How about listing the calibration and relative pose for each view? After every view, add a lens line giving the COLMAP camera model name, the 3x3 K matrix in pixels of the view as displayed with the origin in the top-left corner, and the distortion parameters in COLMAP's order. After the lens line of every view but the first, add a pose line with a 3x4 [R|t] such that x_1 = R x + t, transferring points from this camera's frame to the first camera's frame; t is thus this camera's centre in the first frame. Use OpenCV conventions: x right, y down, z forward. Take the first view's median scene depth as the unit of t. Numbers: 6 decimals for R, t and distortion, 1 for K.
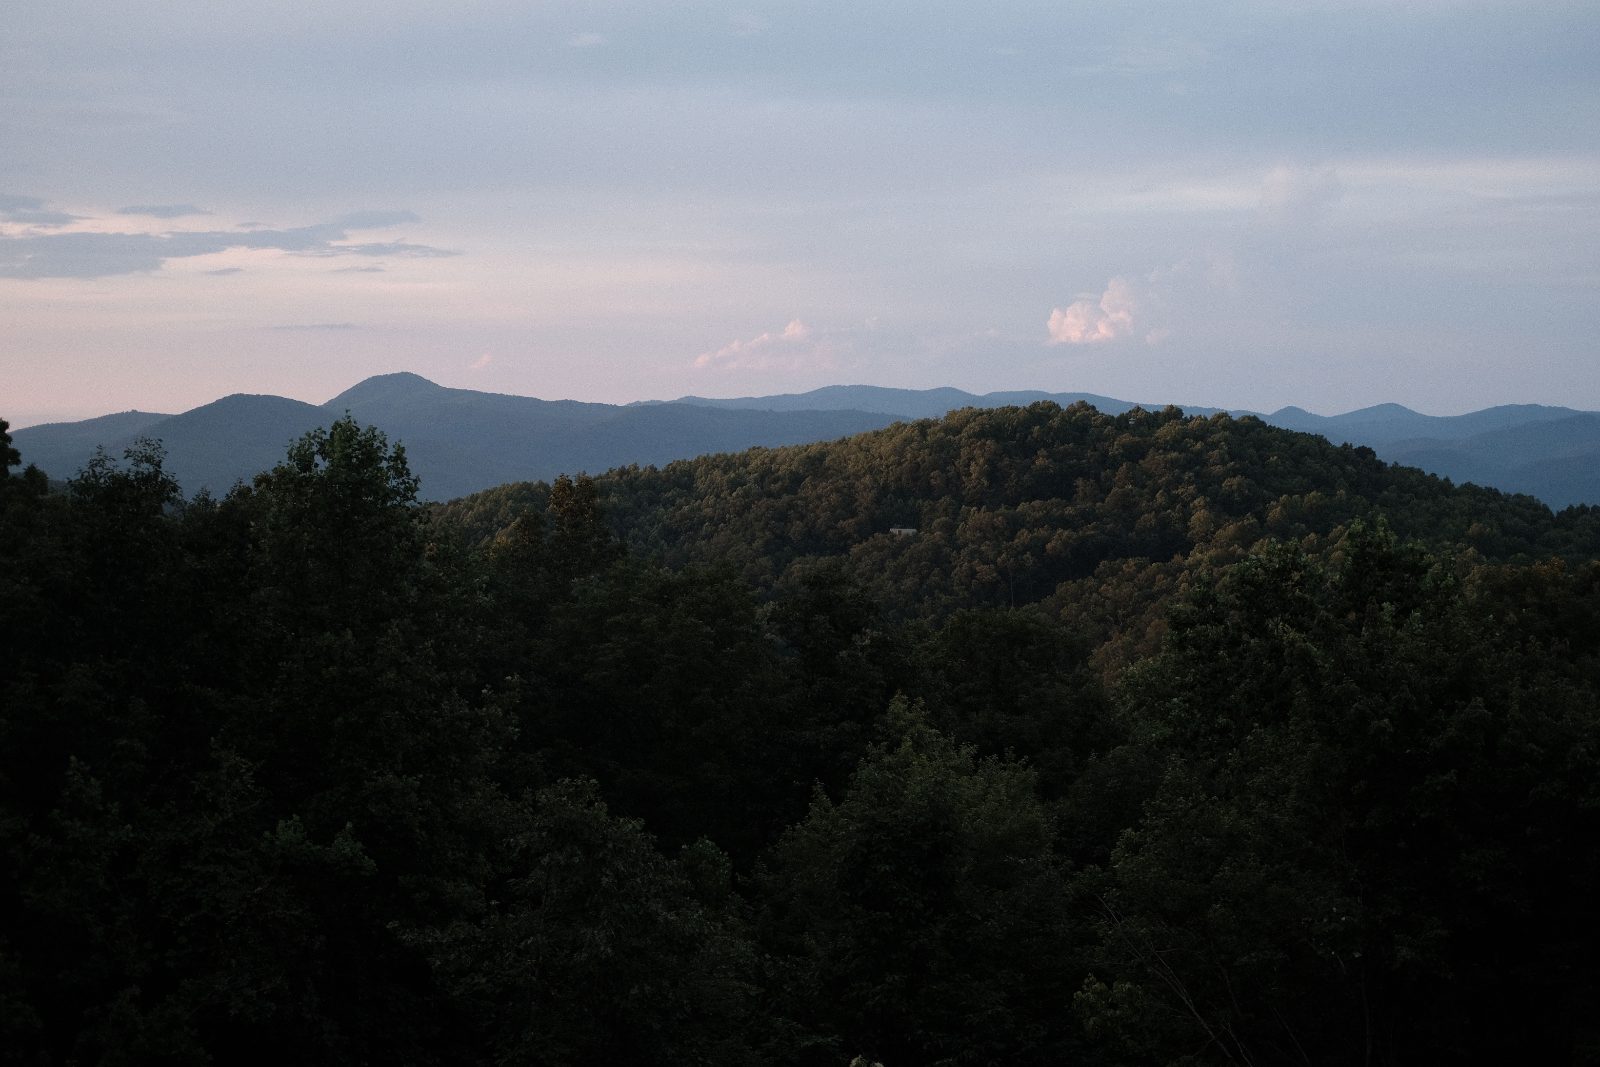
lens RADIAL K [[2432.8, 0, 800.0], [0, 2432.8, 533.5], [0, 0, 1]] dist [-0.100032, -0.003947]
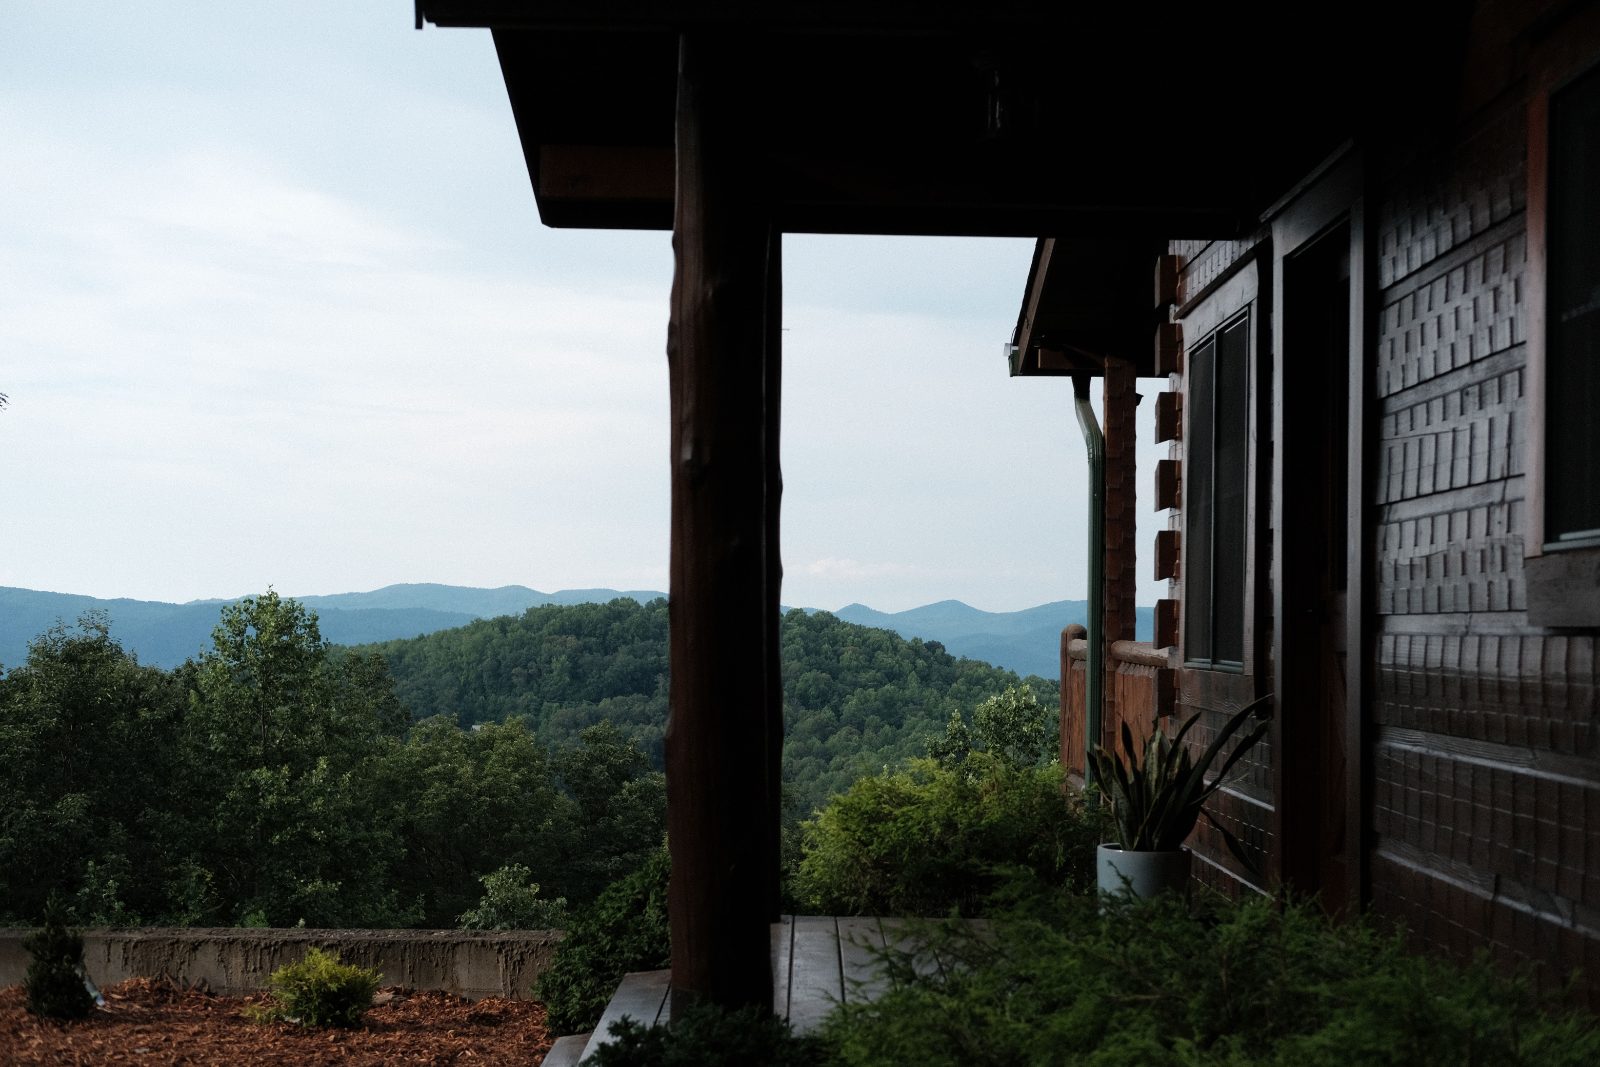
lens RADIAL K [[2657.6, 0, 800.0], [0, 2657.6, 533.5], [0, 0, 1]] dist [-0.007683, -0.121515]
pose [[0.978802, 0.004667, 0.204755, -0.055329], [0.012214, 0.996631, -0.081107, 0.009521], [-0.204444, 0.081889, 0.975447, -0.099958]]
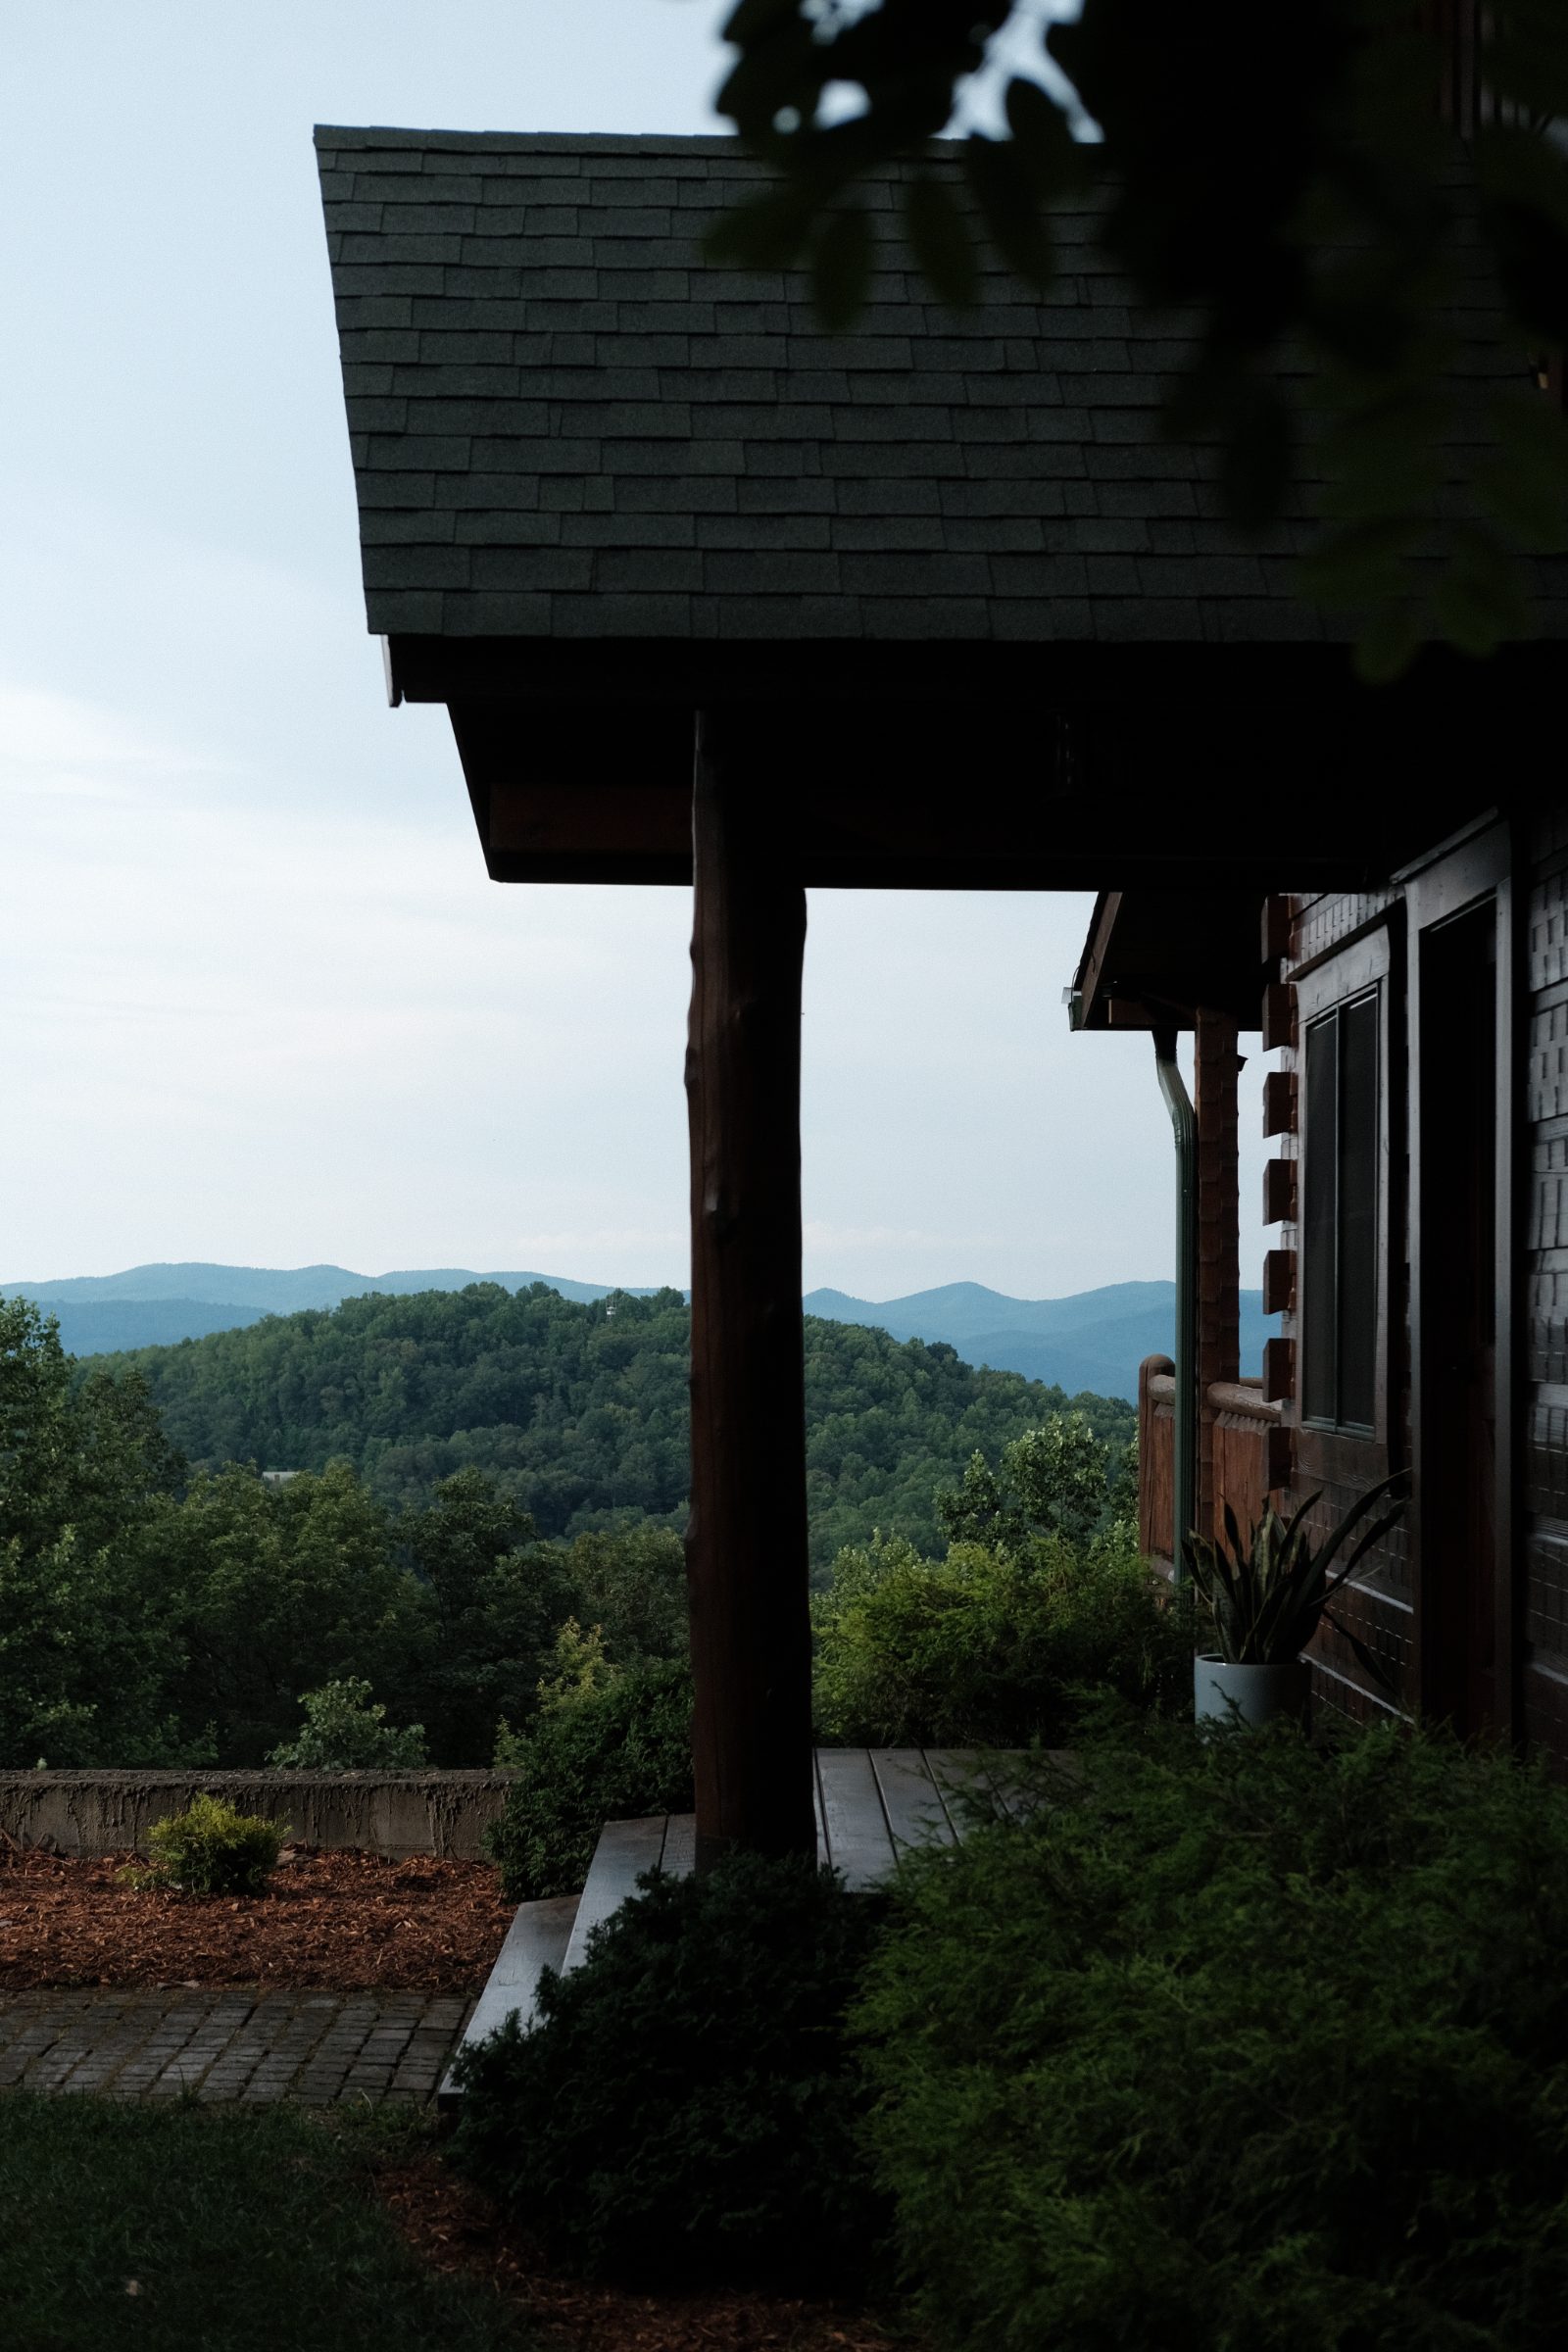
lens RADIAL K [[3947.7, 0, 784.0], [0, 3947.7, 1176.0], [0, 0, 1]] dist [-0.041704, 0.135169]
pose [[0.976348, -0.002071, 0.216196, -0.059199], [0.020262, 0.996430, -0.081957, 0.008763], [-0.215254, 0.084399, 0.972904, -0.111068]]
